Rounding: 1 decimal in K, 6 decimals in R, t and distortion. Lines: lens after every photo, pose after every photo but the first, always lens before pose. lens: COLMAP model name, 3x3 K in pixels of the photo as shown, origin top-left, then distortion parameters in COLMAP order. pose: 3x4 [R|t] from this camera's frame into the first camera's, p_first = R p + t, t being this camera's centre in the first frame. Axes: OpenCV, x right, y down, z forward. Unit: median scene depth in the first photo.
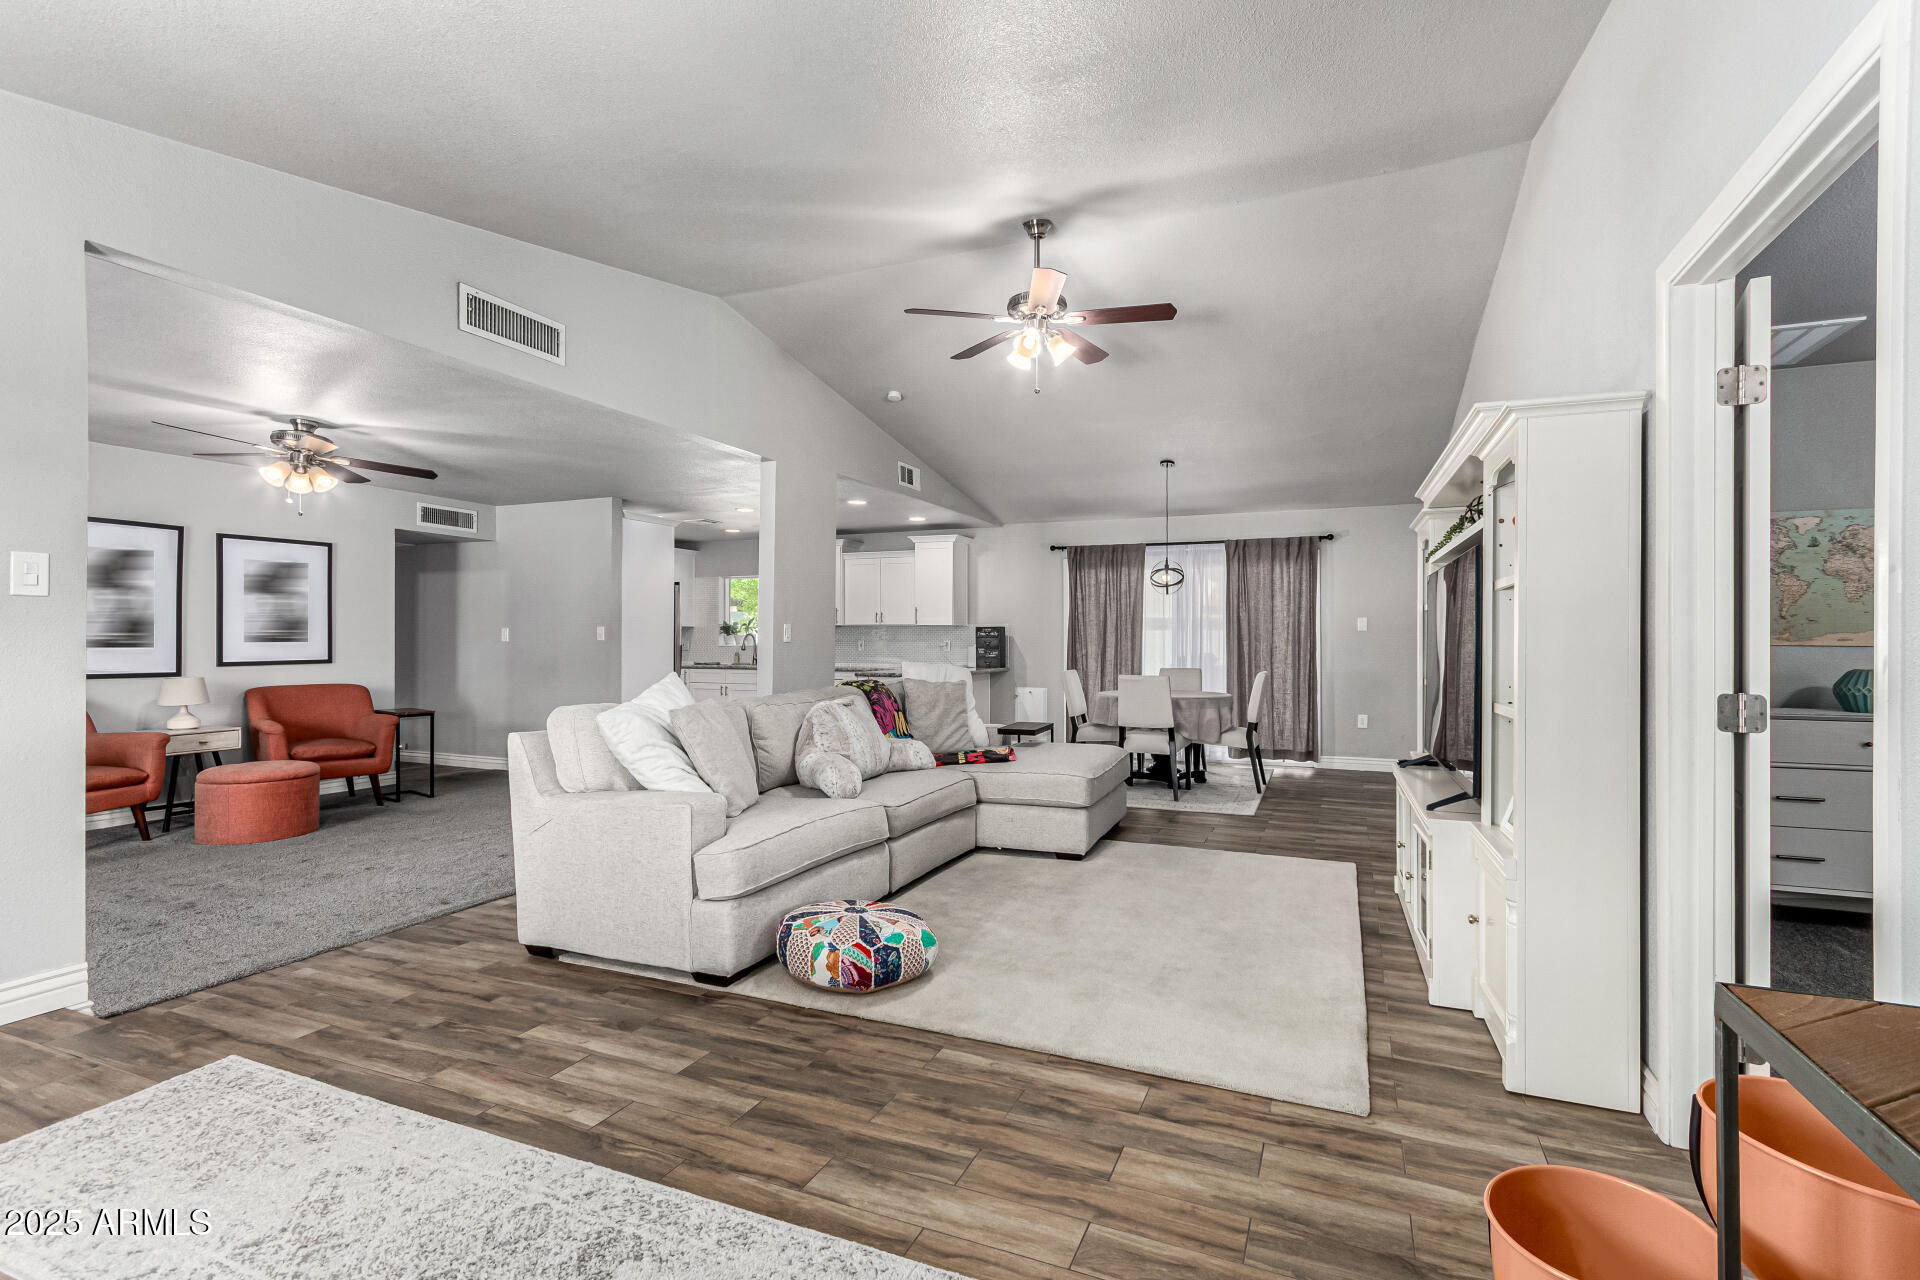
lens RADIAL K [[890.3, 0, 971.9], [0, 890.3, 635.5], [0, 0, 1]] dist [0.000183, -0.000030]
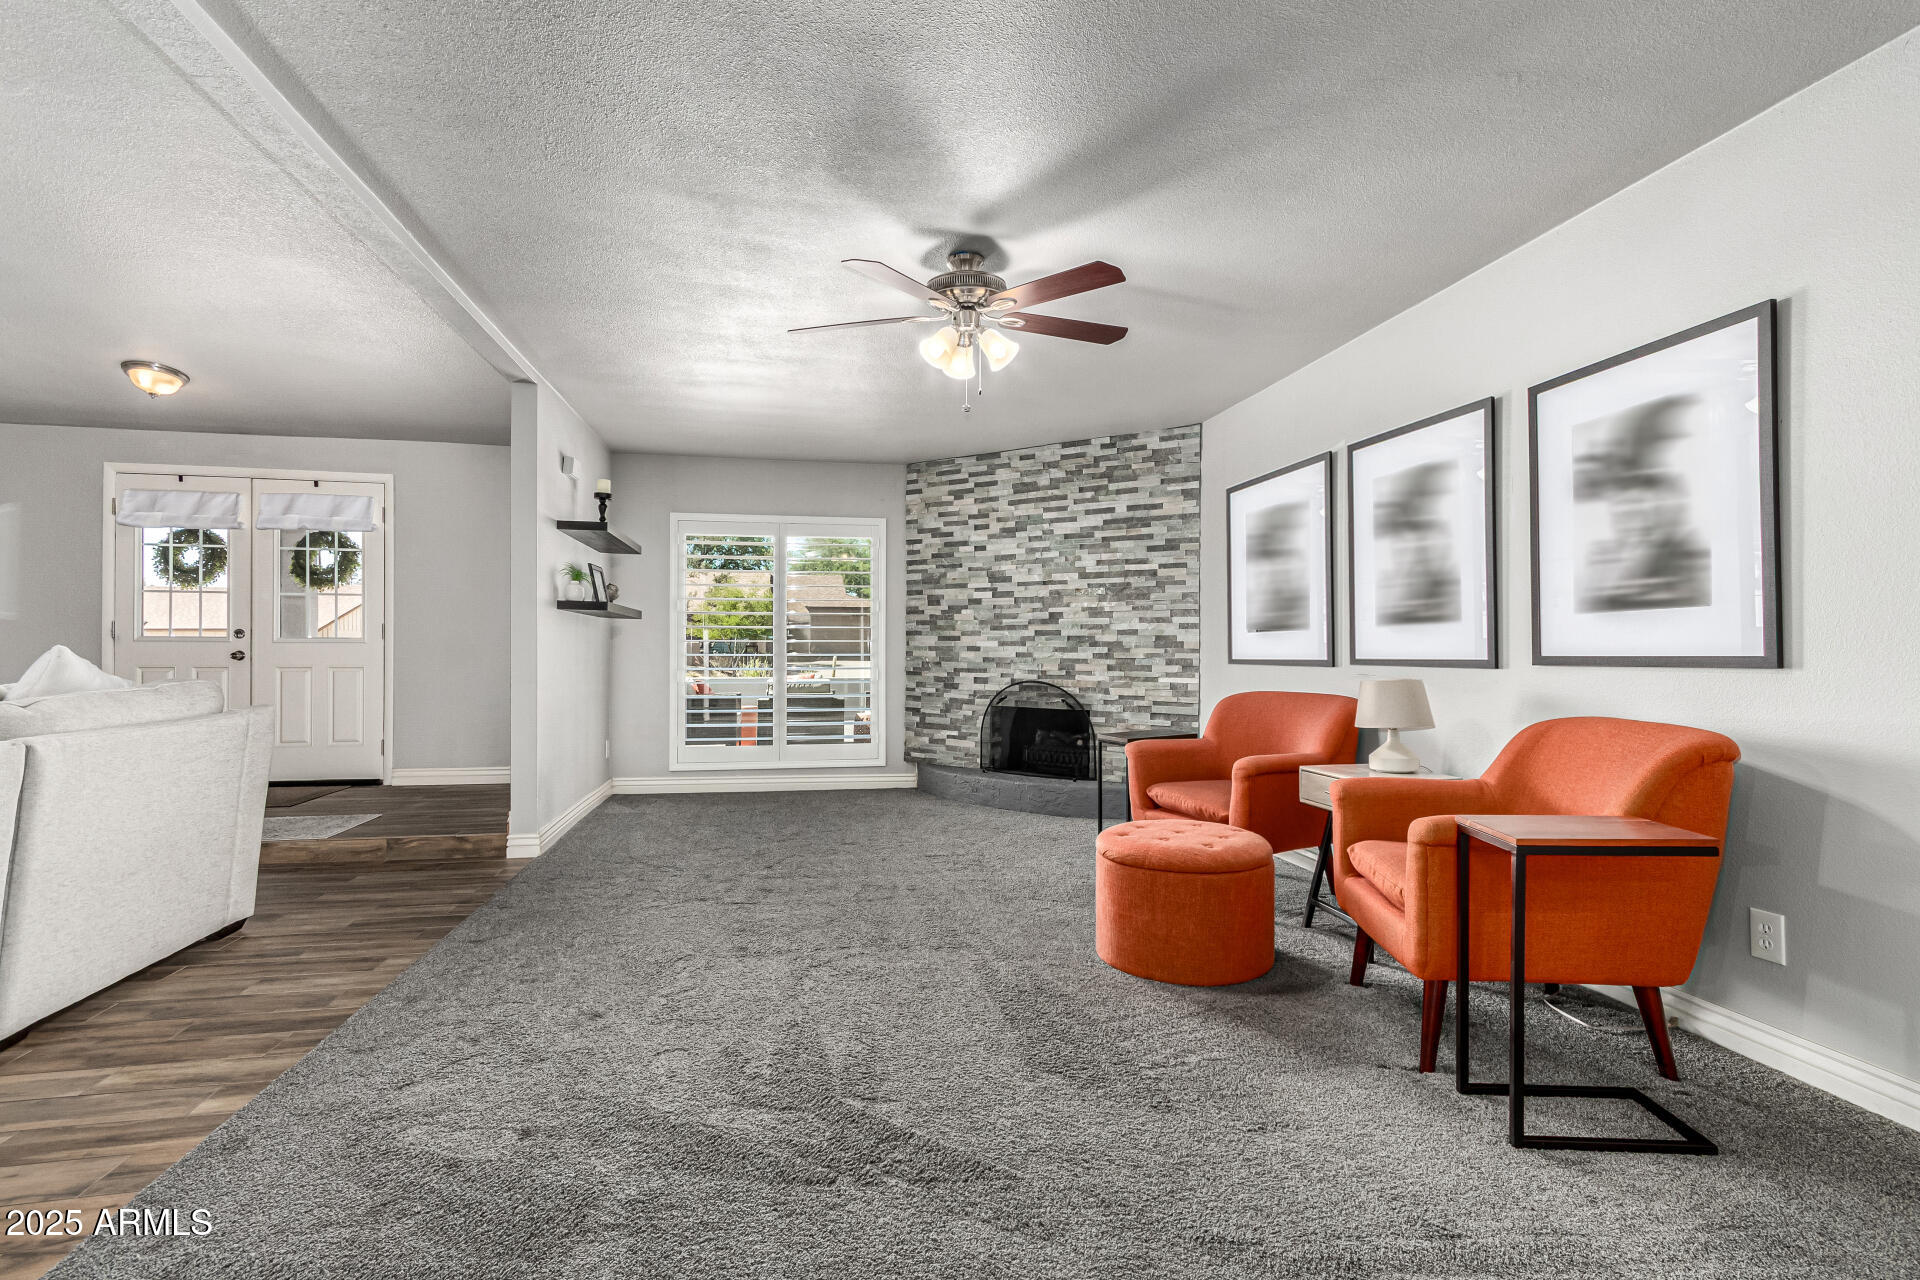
lens RADIAL K [[890.3, 0, 960.1], [0, 890.3, 647.5], [0, 0, 1]] dist [0.000183, -0.000030]
pose [[-0.824975, -0.003150, -0.565160, -0.724501], [-0.000150, 0.999986, -0.005354, 0.064067], [0.565169, -0.004332, -0.824964, 2.764546]]
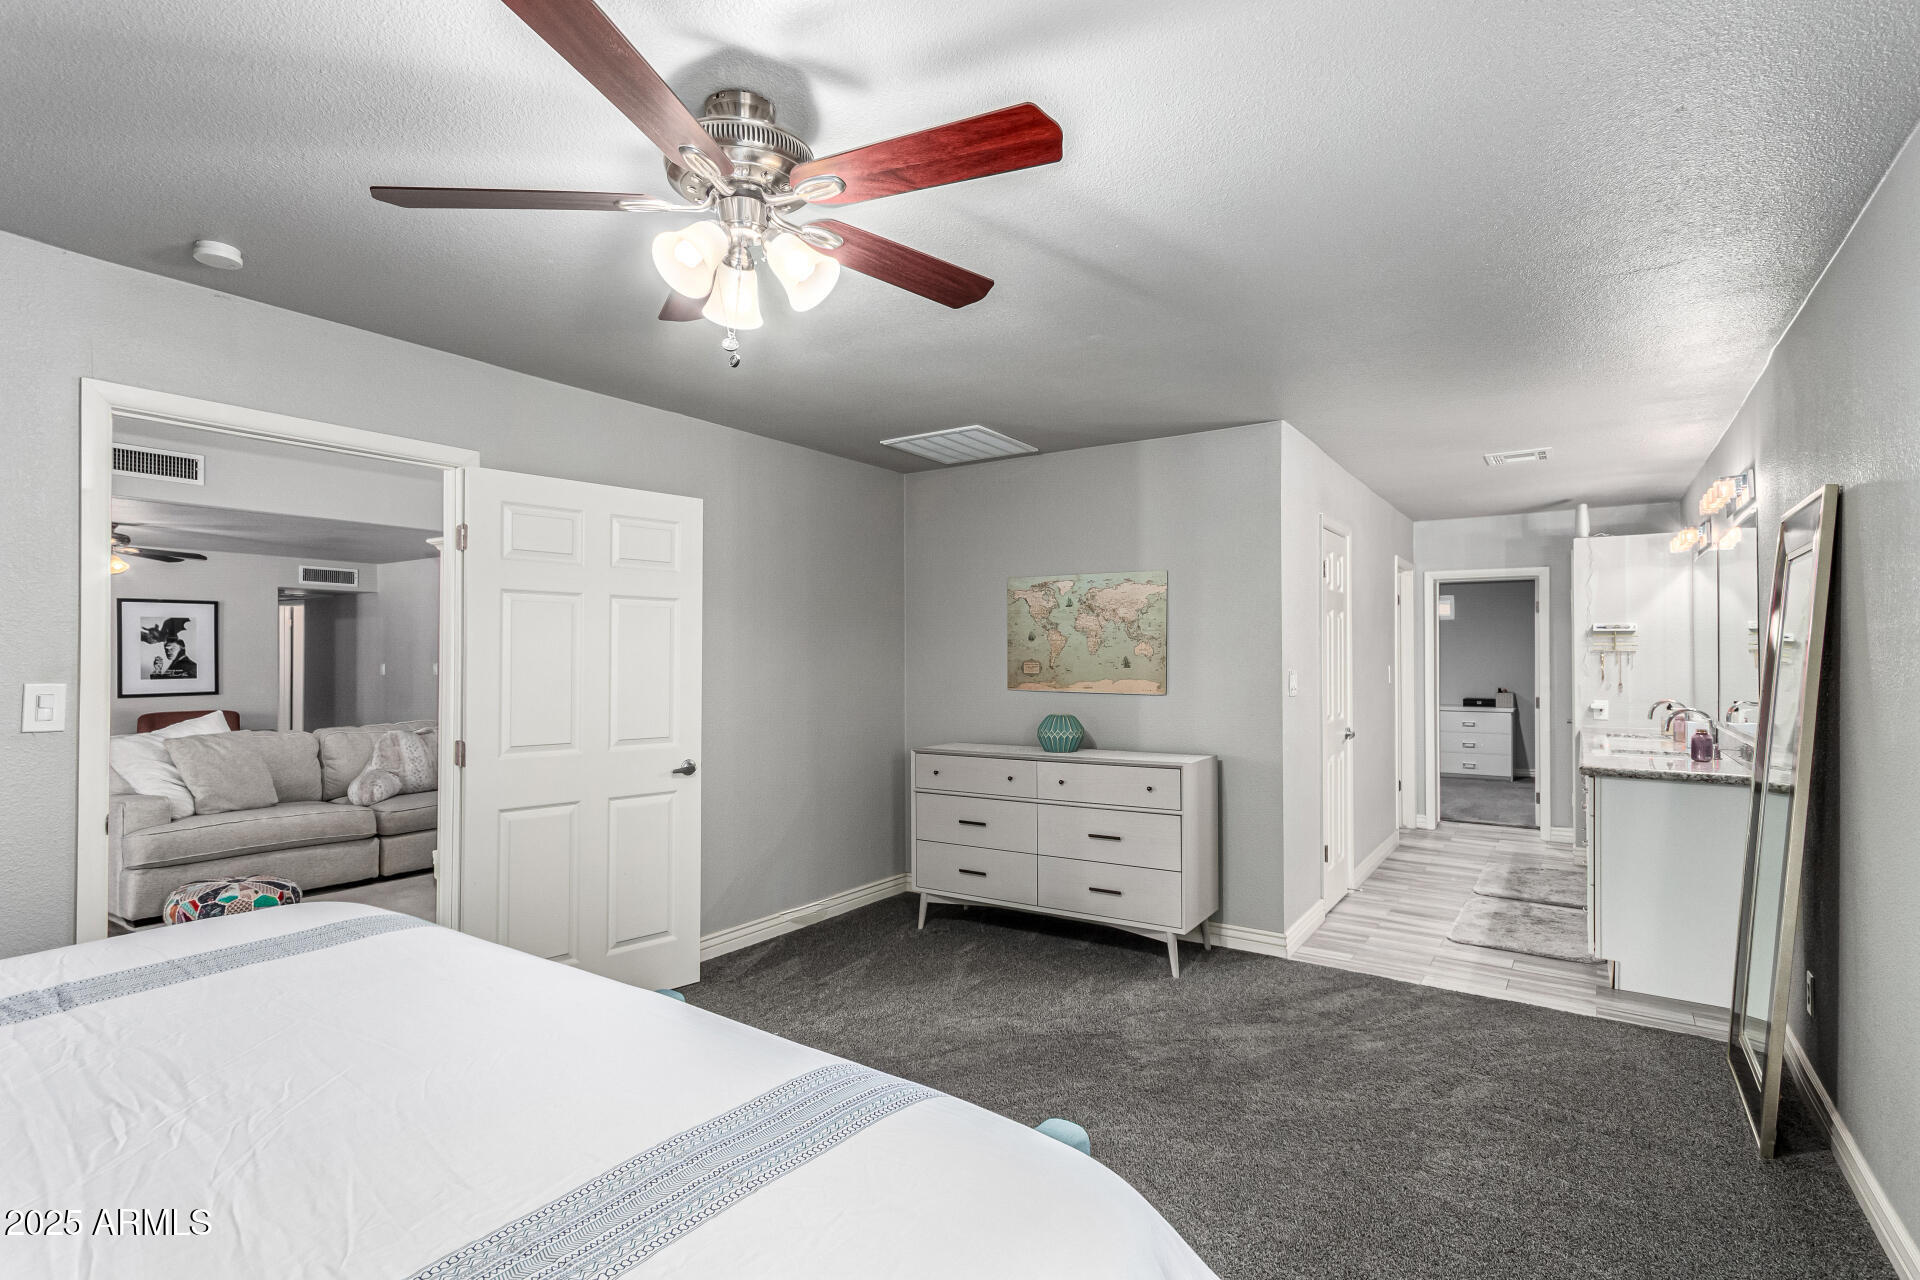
lens RADIAL K [[890.3, 0, 970.5], [0, 890.3, 647.0], [0, 0, 1]] dist [0.000183, -0.000030]
pose [[0.986017, -0.007691, -0.166468, 1.456984], [0.007307, 0.999969, -0.002921, -0.063919], [0.166486, 0.001663, 0.986042, -0.246540]]
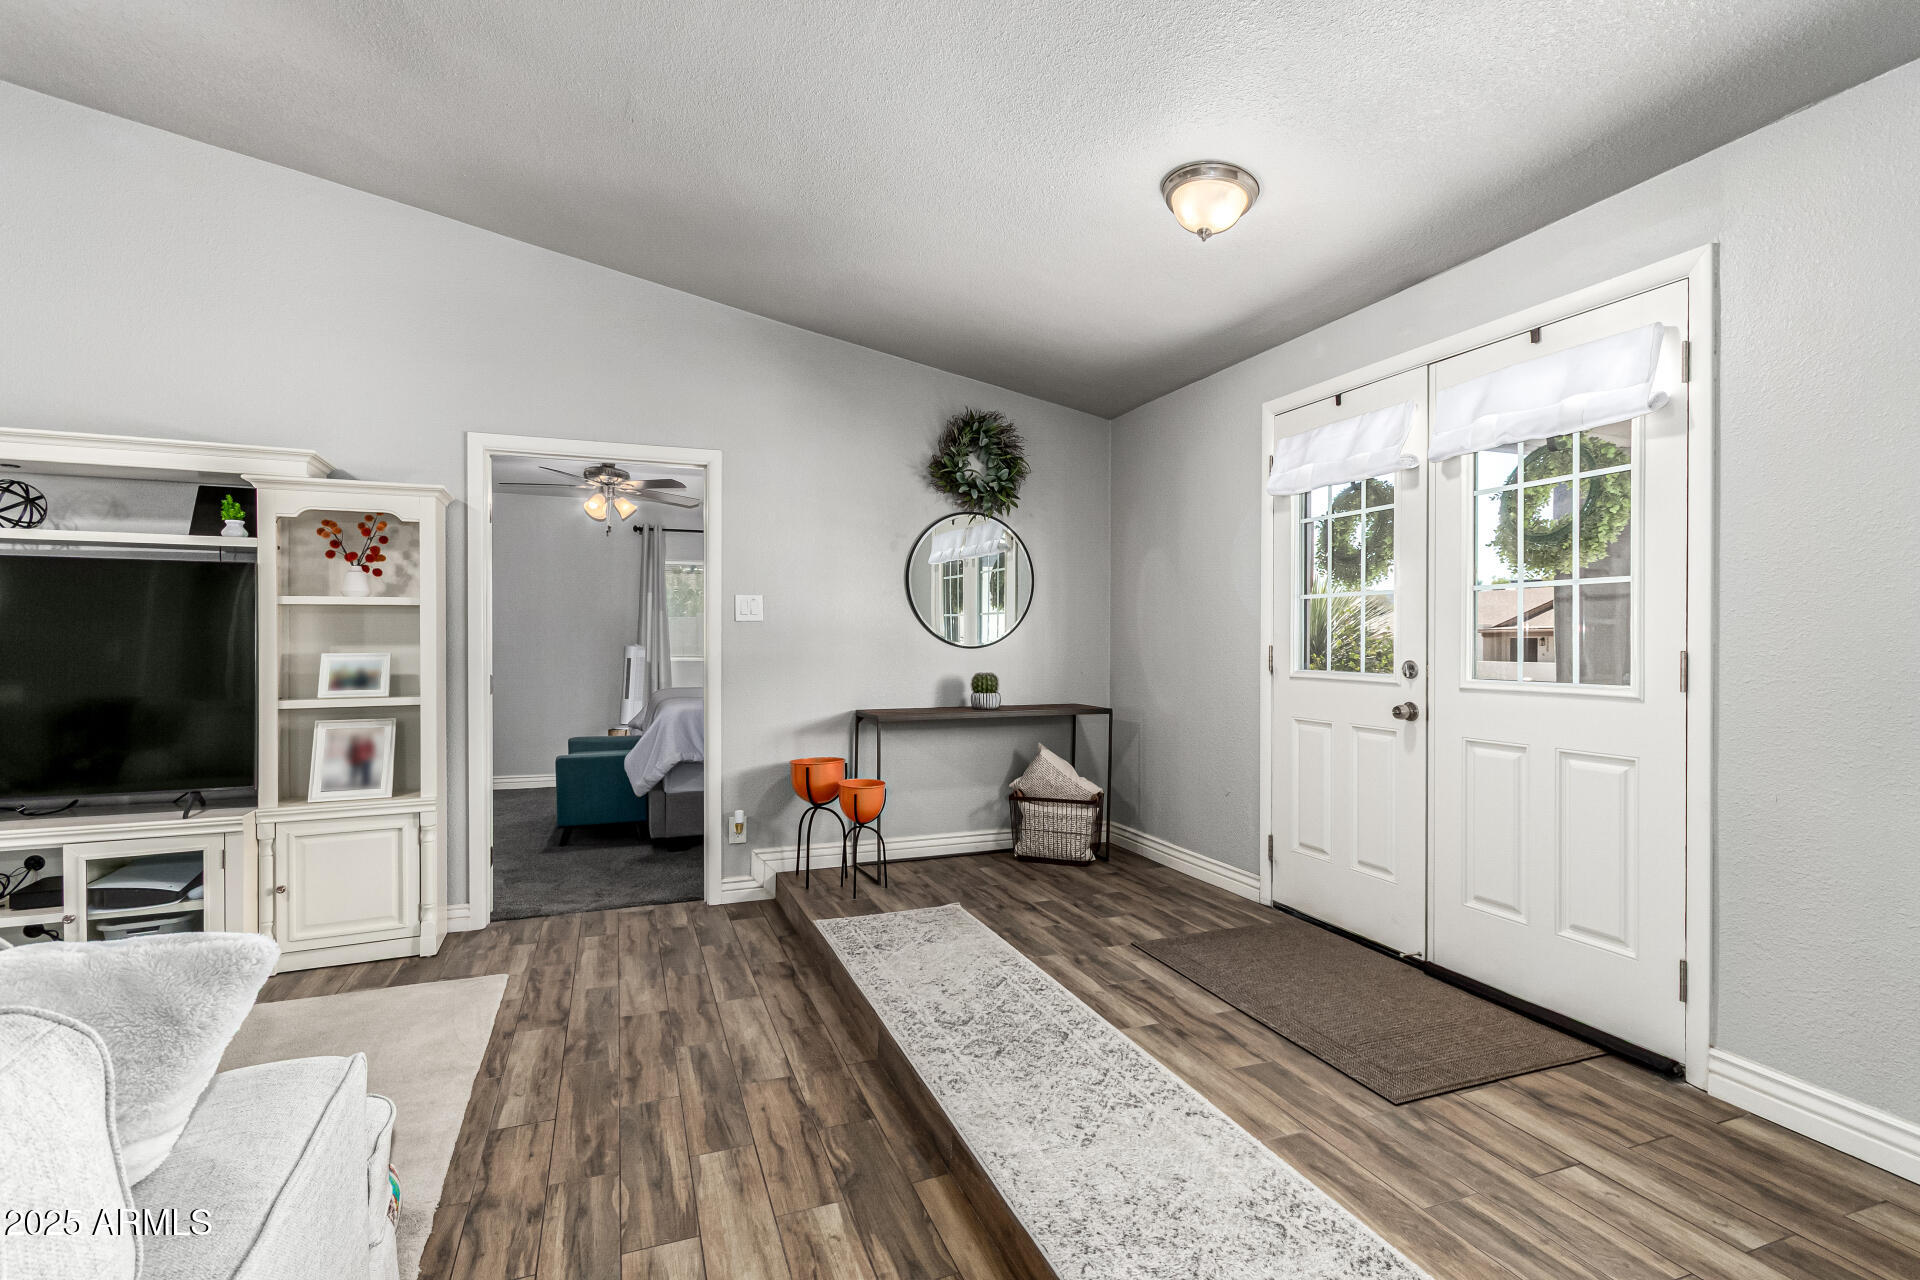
lens RADIAL K [[890.3, 0, 969.5], [0, 890.3, 639.7], [0, 0, 1]] dist [0.000183, -0.000030]
pose [[-0.699973, -0.005735, 0.714146, -0.913432], [-0.009664, 0.999952, -0.001442, -0.010225], [-0.714103, -0.007911, -0.699995, 1.216401]]
